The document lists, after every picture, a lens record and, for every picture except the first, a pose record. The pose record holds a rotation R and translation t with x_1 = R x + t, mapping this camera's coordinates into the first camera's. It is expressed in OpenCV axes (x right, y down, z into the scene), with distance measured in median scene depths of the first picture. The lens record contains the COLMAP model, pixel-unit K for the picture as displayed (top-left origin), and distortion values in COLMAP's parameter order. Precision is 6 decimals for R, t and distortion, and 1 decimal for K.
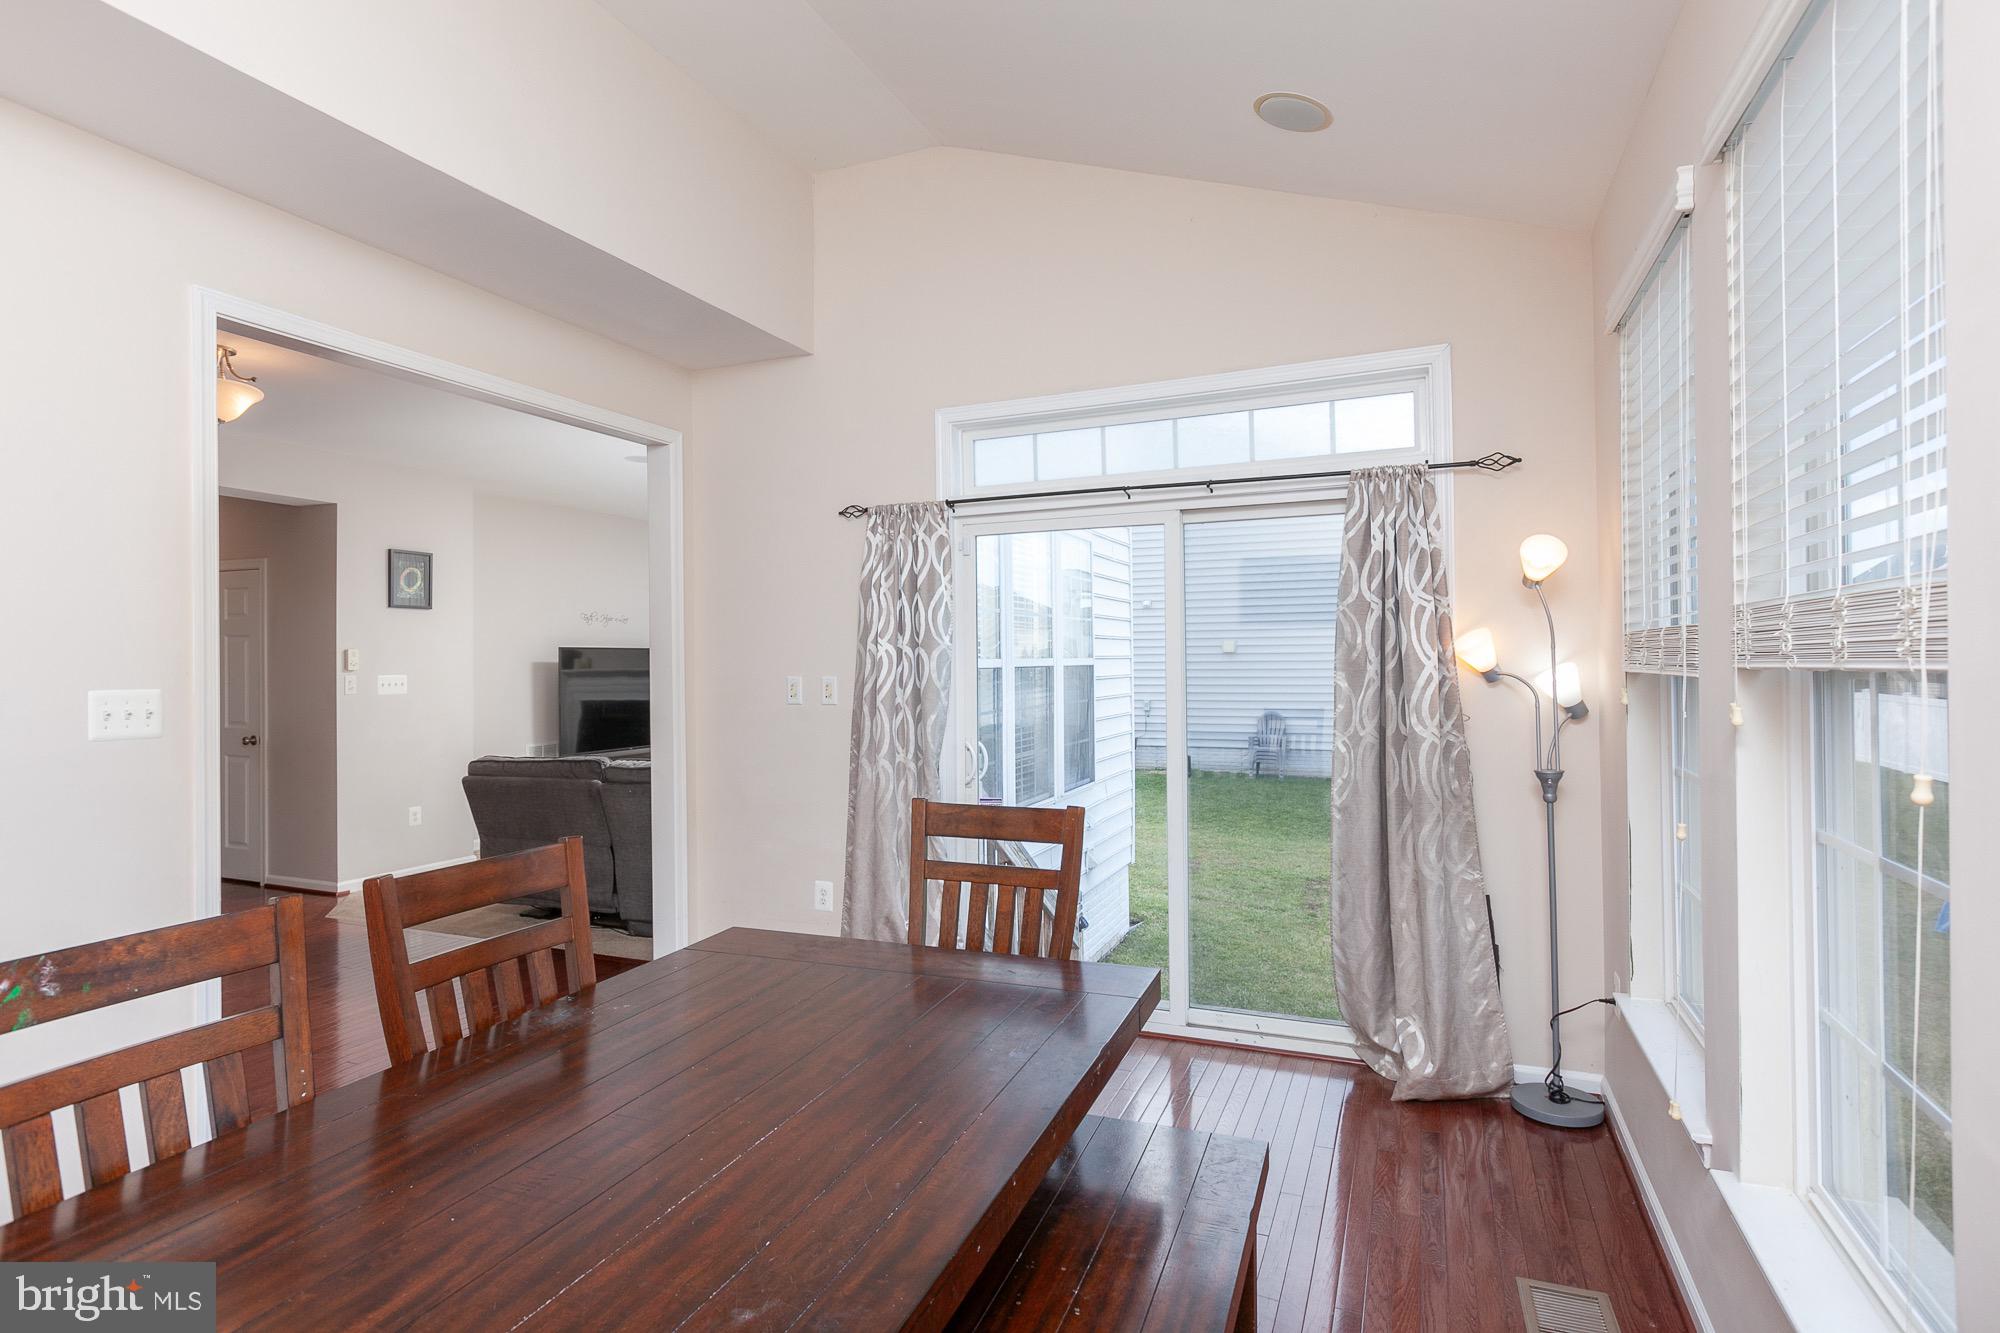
lens RADIAL K [[1128.5, 0, 986.4], [0, 1128.5, 656.3], [0, 0, 1]] dist [0.001078, -0.004723]
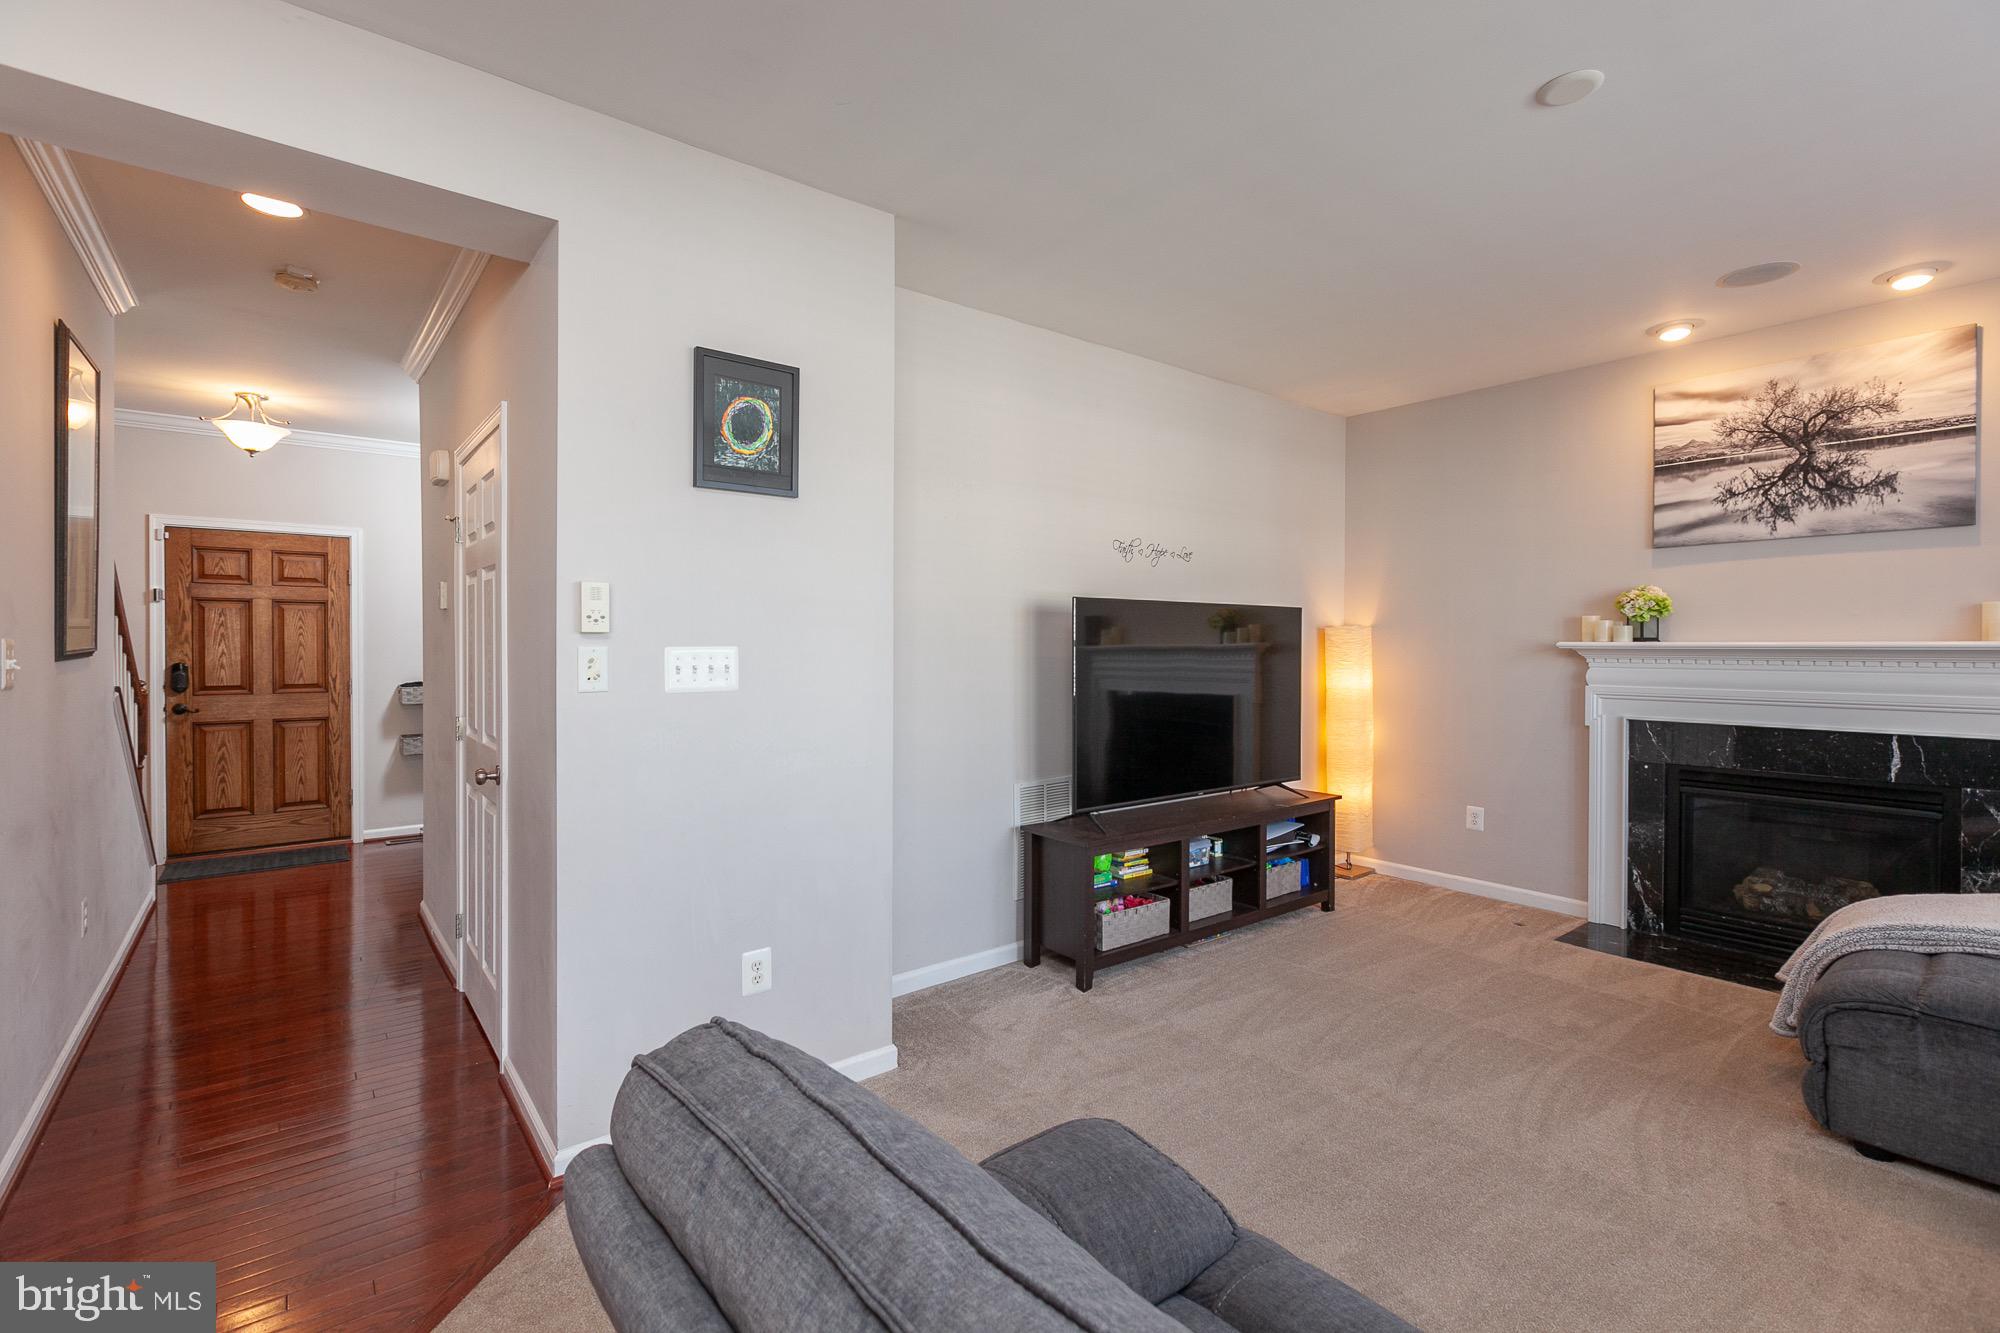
lens RADIAL K [[910.7, 0, 997.3], [0, 910.7, 654.3], [0, 0, 1]] dist [0.006354, 0.000988]
pose [[0.896562, 0.016301, -0.442619, -0.267901], [-0.012216, 0.999852, 0.012079, 0.013529], [0.442750, -0.005423, 0.896628, 0.723492]]
